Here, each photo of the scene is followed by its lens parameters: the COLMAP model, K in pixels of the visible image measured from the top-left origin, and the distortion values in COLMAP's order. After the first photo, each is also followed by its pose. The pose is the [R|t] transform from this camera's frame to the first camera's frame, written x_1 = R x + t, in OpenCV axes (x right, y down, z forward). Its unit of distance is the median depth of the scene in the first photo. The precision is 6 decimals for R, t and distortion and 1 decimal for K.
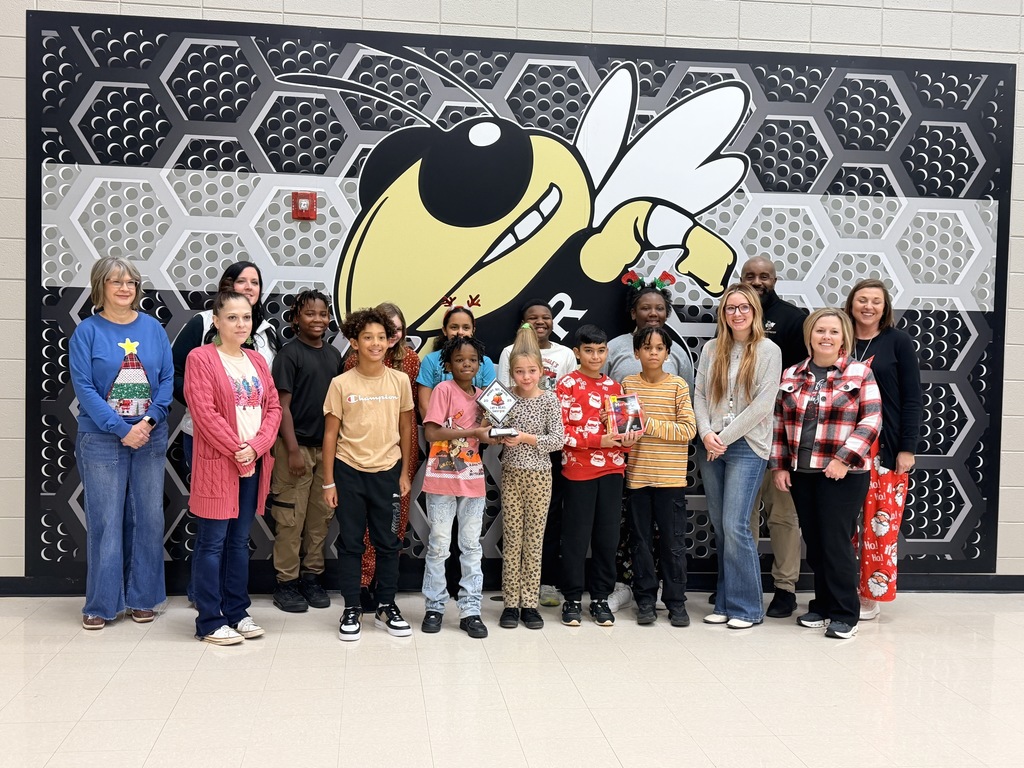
lens RADIAL K [[1166.3, 0, 514.6], [0, 1166.3, 385.7], [0, 0, 1]] dist [0.003318, 0.000000]
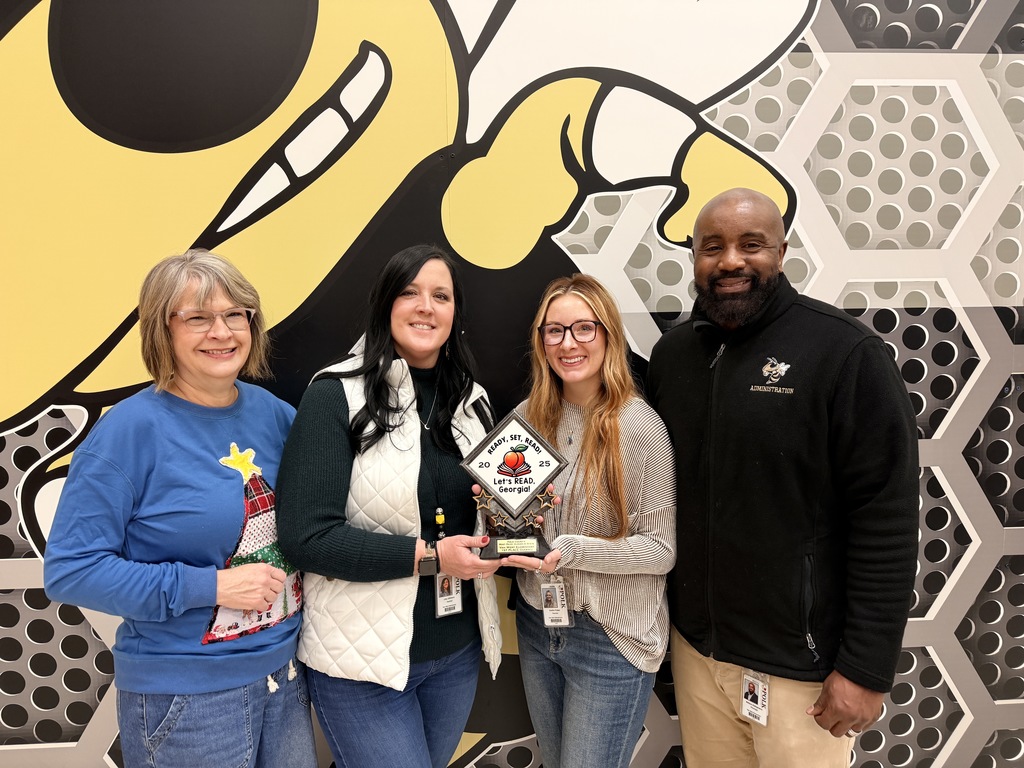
lens RADIAL K [[710.3, 0, 505.5], [0, 710.3, 378.7], [0, 0, 1]] dist [-0.002944, -0.002892]
pose [[0.997929, -0.029585, -0.057114, 0.093898], [0.031929, 0.998666, 0.040571, -0.057182], [0.055837, -0.042311, 0.997543, 0.726468]]
